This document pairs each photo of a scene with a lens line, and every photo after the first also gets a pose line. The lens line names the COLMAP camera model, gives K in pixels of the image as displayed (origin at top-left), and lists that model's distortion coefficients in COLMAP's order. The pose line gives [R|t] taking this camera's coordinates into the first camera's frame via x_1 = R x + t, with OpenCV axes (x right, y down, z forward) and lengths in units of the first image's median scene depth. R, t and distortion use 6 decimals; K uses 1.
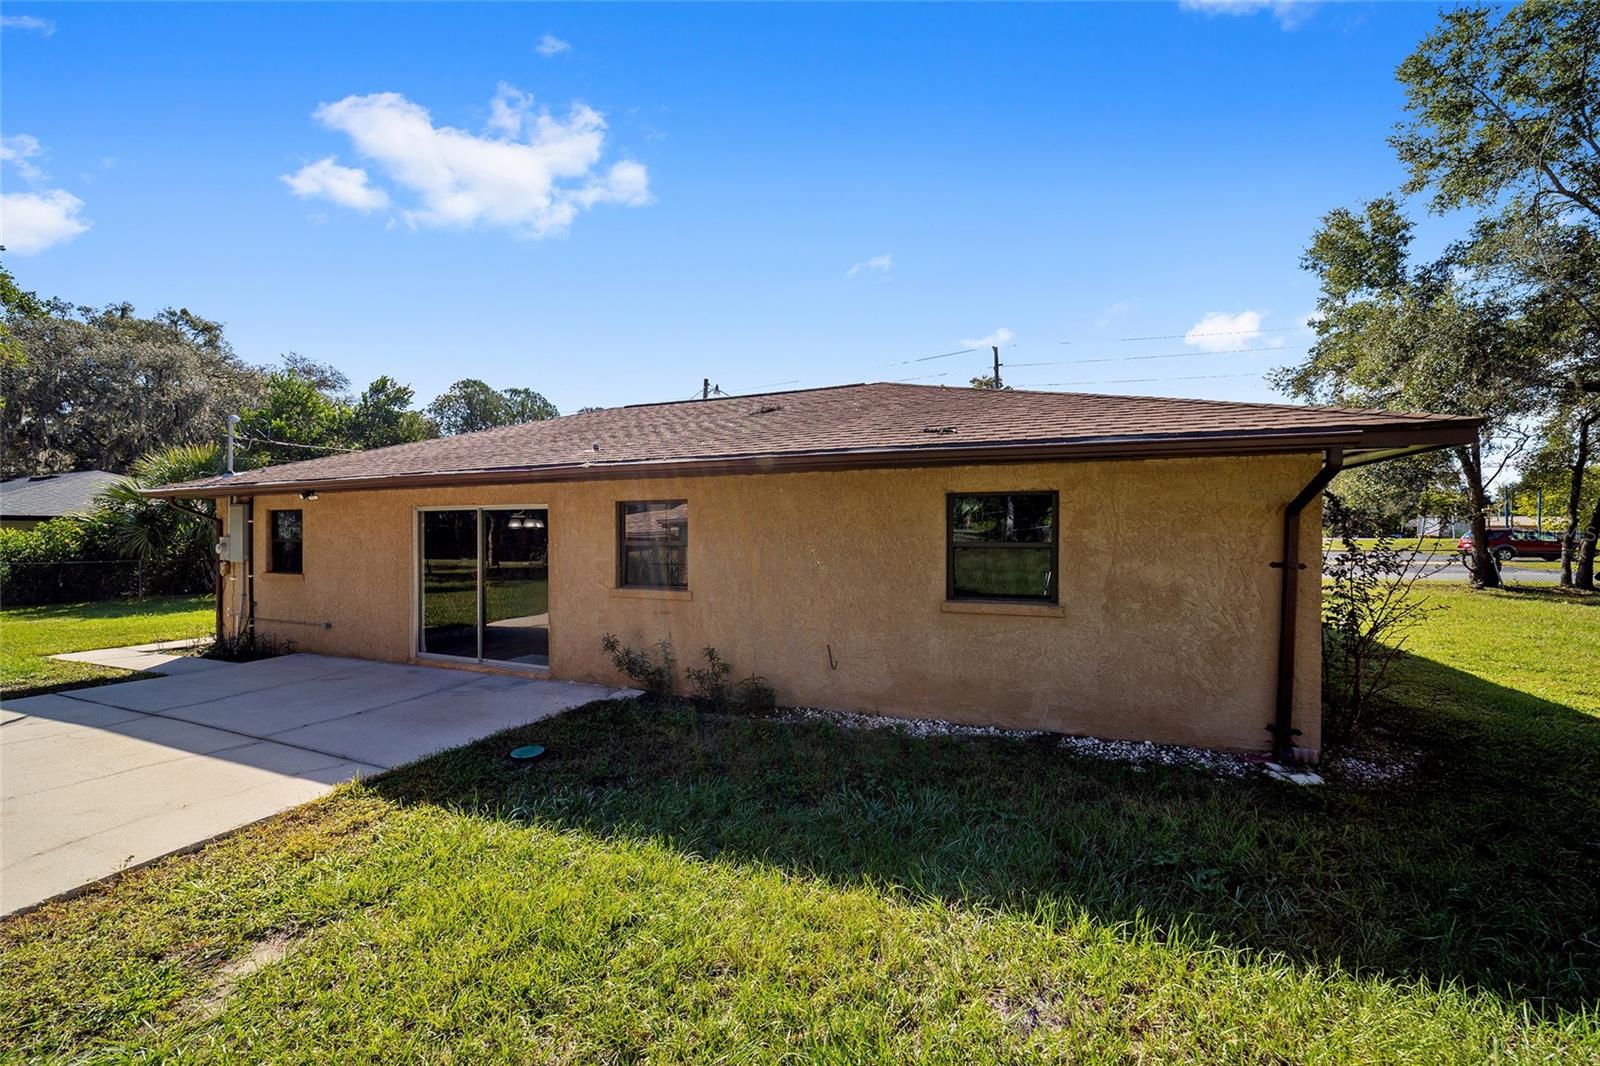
lens RADIAL K [[617.5, 0, 800.0], [0, 617.5, 533.0], [0, 0, 1]] dist [-0.035395, 0.009963]
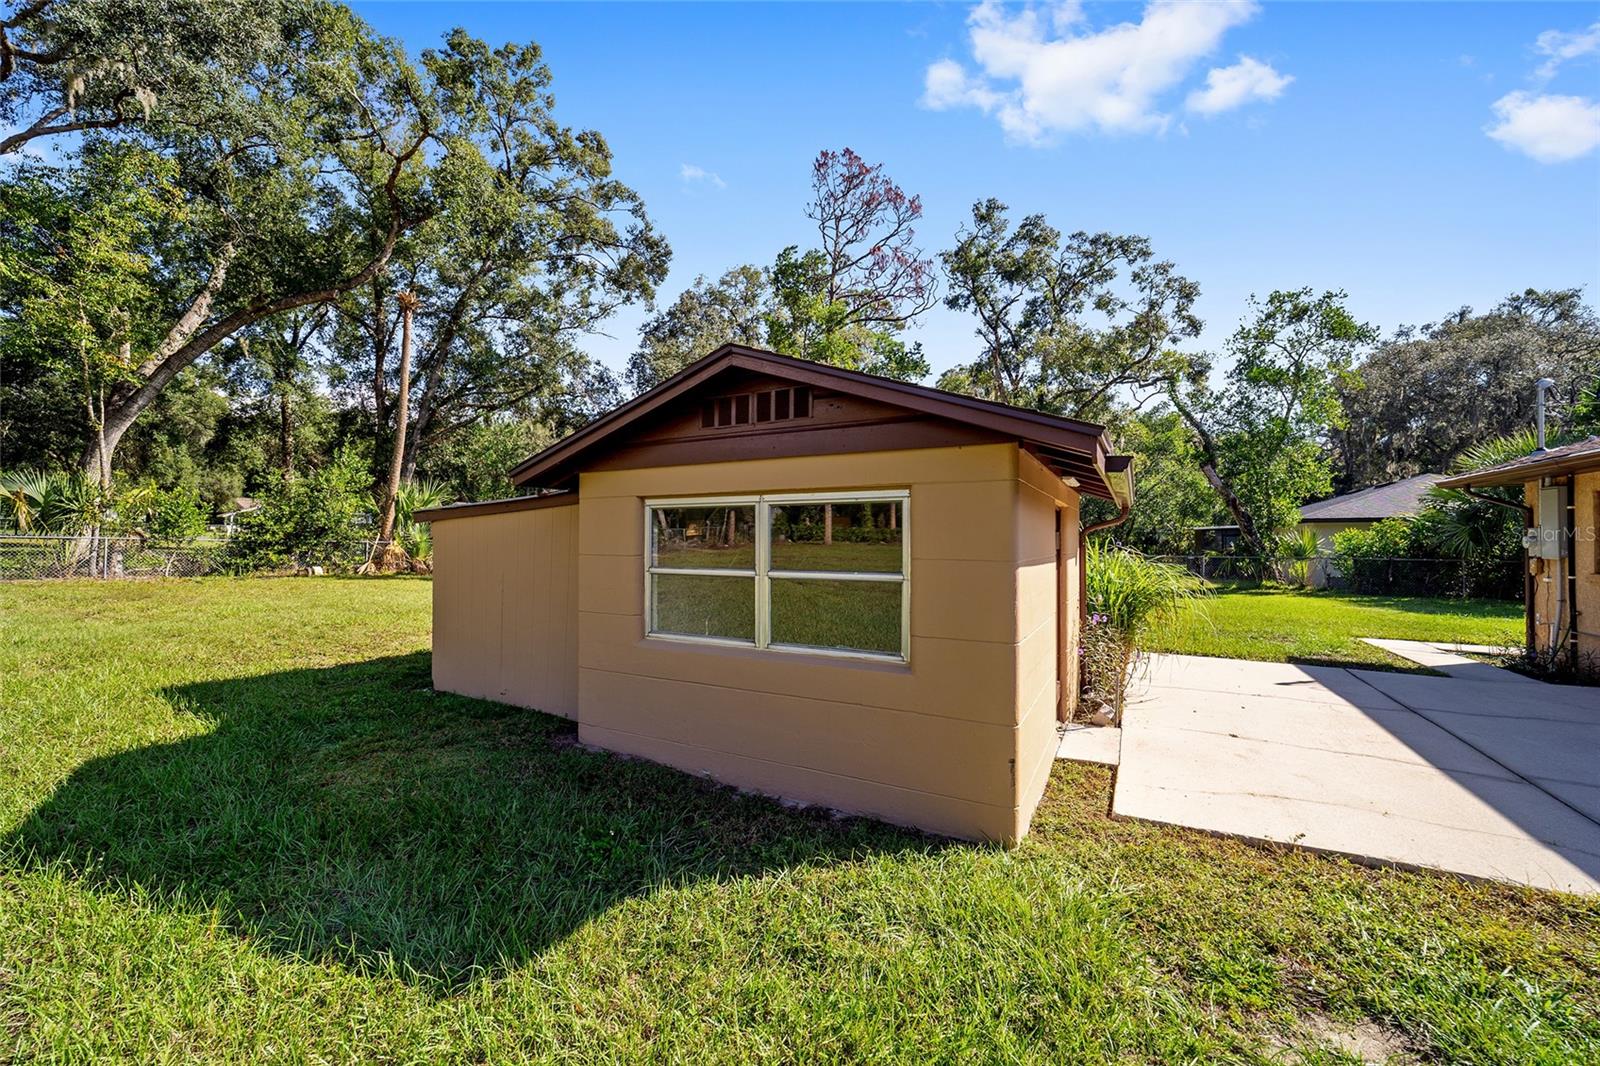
lens RADIAL K [[617.5, 0, 800.0], [0, 617.5, 533.0], [0, 0, 1]] dist [-0.035395, 0.009963]
pose [[-0.120120, -0.011354, -0.992694, -0.018960], [0.001435, 0.999932, -0.011610, 0.021599], [0.992758, -0.002819, -0.120096, 0.100062]]
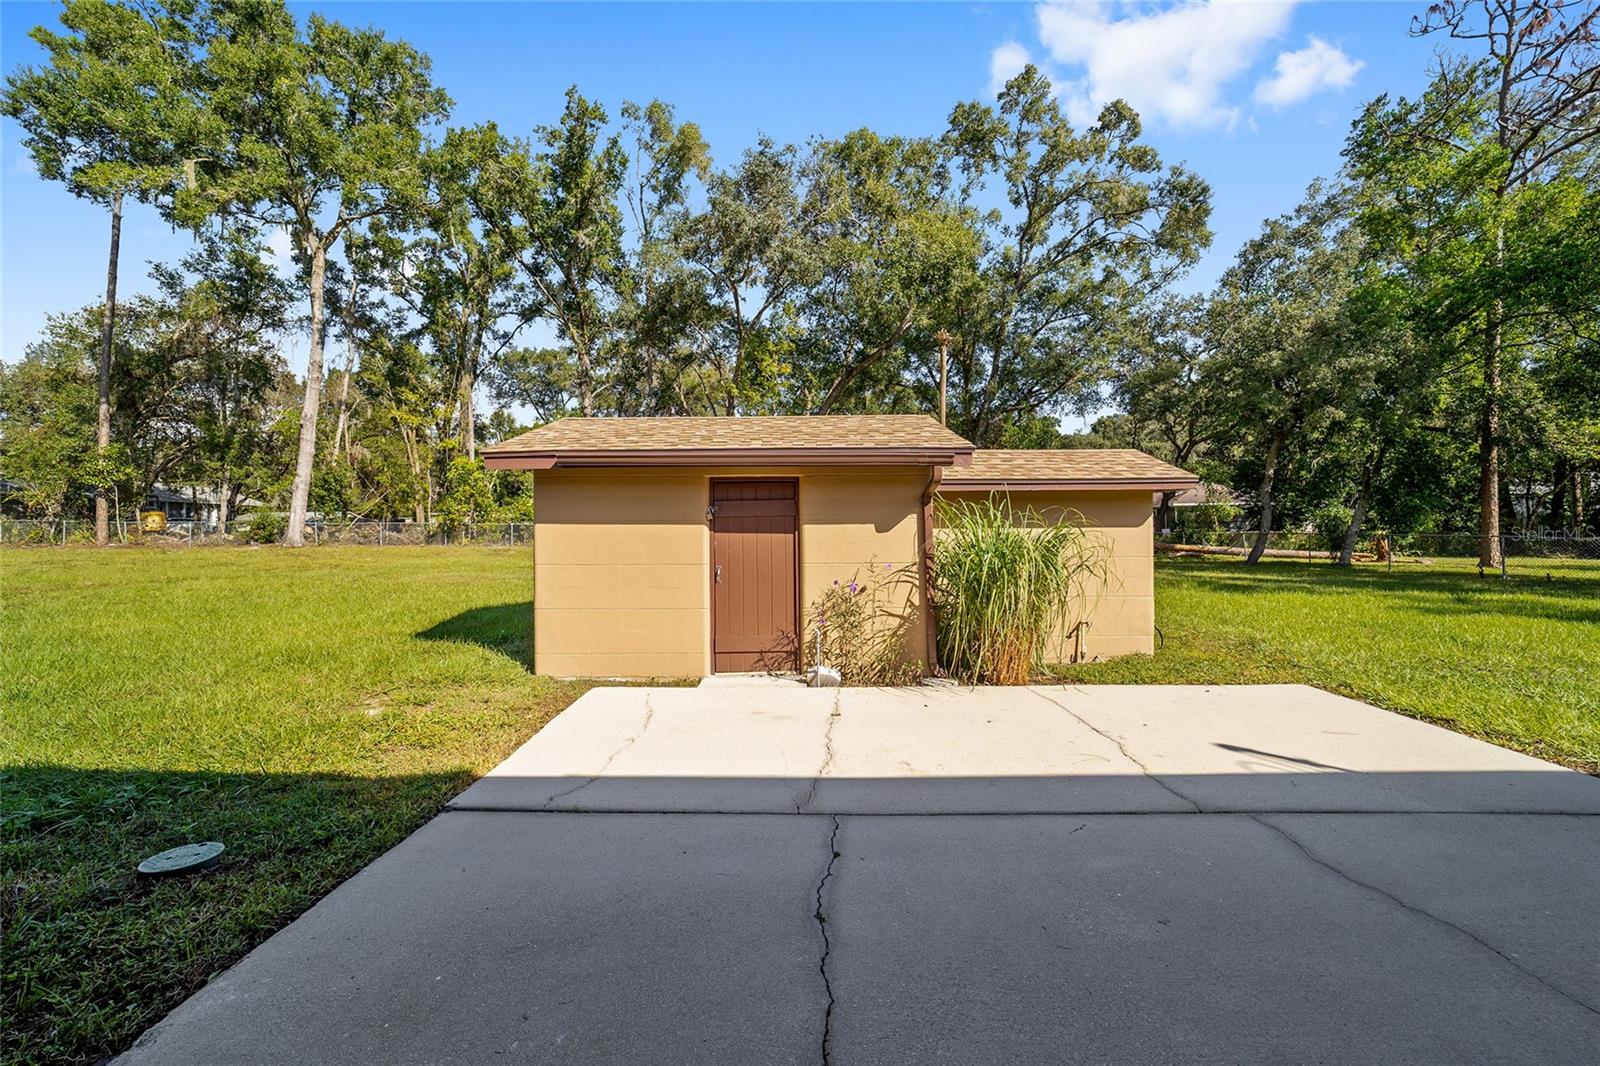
lens RADIAL K [[617.5, 0, 800.0], [0, 617.5, 533.0], [0, 0, 1]] dist [-0.035395, 0.009963]
pose [[-0.930244, 0.005303, -0.366903, -0.365433], [0.005253, 0.999986, 0.001135, 0.044968], [0.366903, -0.000872, -0.930259, 0.817192]]
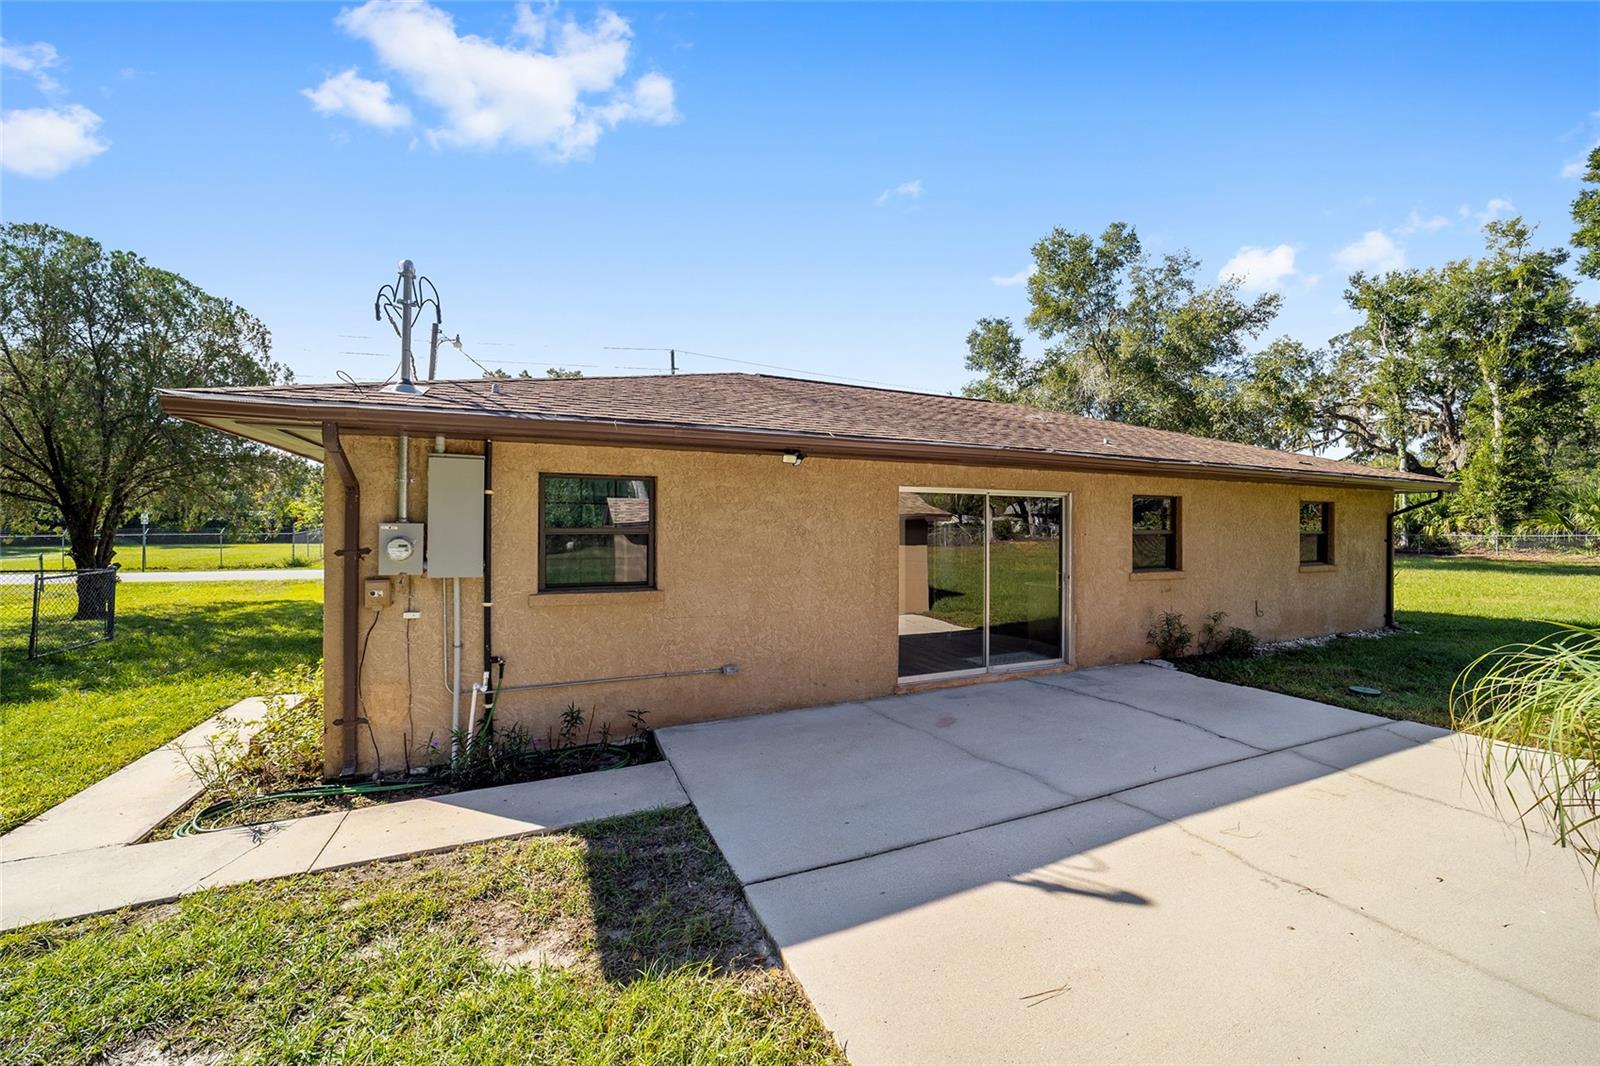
lens RADIAL K [[617.5, 0, 800.0], [0, 617.5, 533.0], [0, 0, 1]] dist [-0.035395, 0.009963]
pose [[0.699964, -0.004510, 0.714164, -1.090201], [-0.005983, 0.999908, 0.012179, 0.005920], [-0.714153, -0.012797, 0.699872, 0.478272]]
